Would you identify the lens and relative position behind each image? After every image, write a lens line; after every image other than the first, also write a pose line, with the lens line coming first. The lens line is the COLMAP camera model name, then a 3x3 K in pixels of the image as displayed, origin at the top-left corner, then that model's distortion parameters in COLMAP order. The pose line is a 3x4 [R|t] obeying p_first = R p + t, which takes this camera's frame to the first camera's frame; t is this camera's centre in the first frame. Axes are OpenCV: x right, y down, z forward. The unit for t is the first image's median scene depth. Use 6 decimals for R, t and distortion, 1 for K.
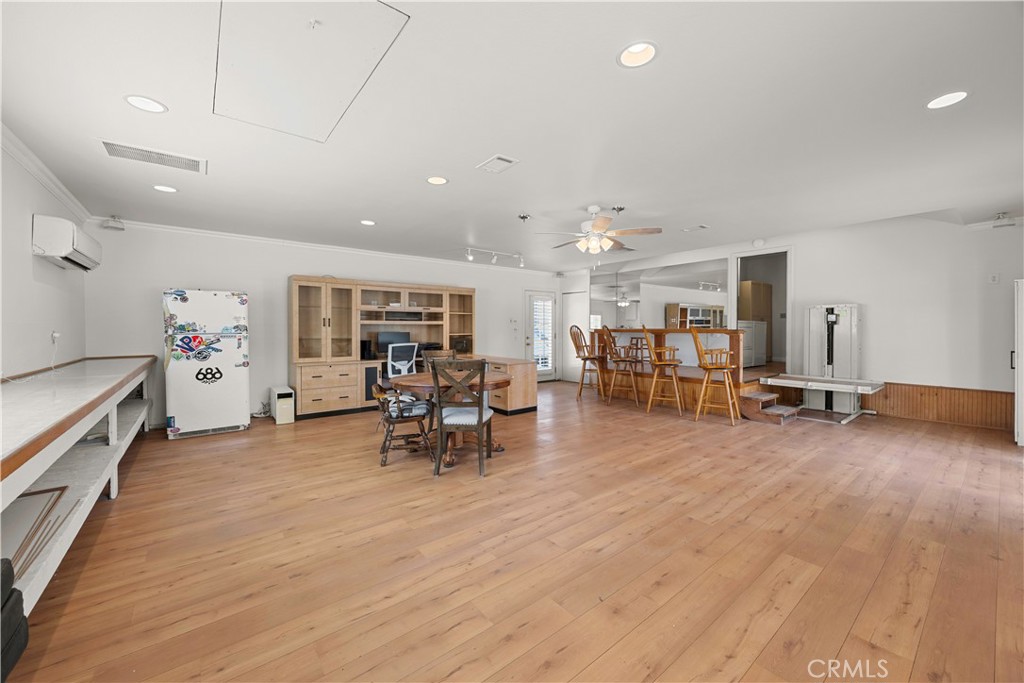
lens RADIAL K [[396.6, 0, 512.0], [0, 396.6, 333.8], [0, 0, 1]] dist [-0.003175, -0.000504]
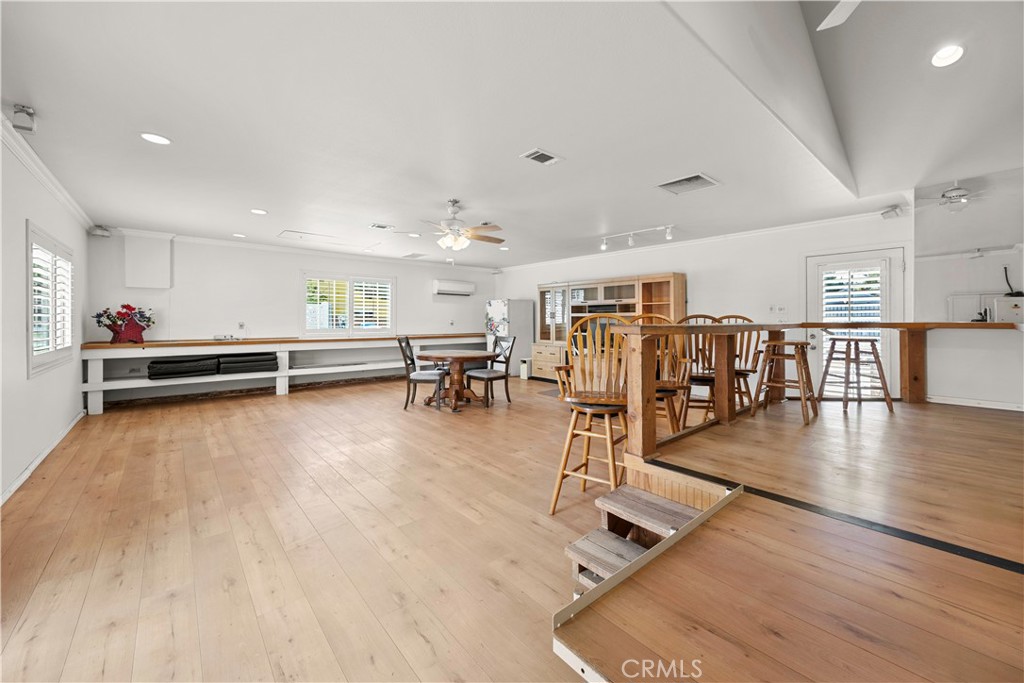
lens RADIAL K [[396.6, 0, 514.3], [0, 396.6, 318.9], [0, 0, 1]] dist [-0.003175, -0.000504]
pose [[0.038958, -0.000057, -0.999241, 1.109017], [-0.015819, 0.999875, -0.000674, -0.016383], [0.999116, 0.015833, 0.038952, 0.969225]]
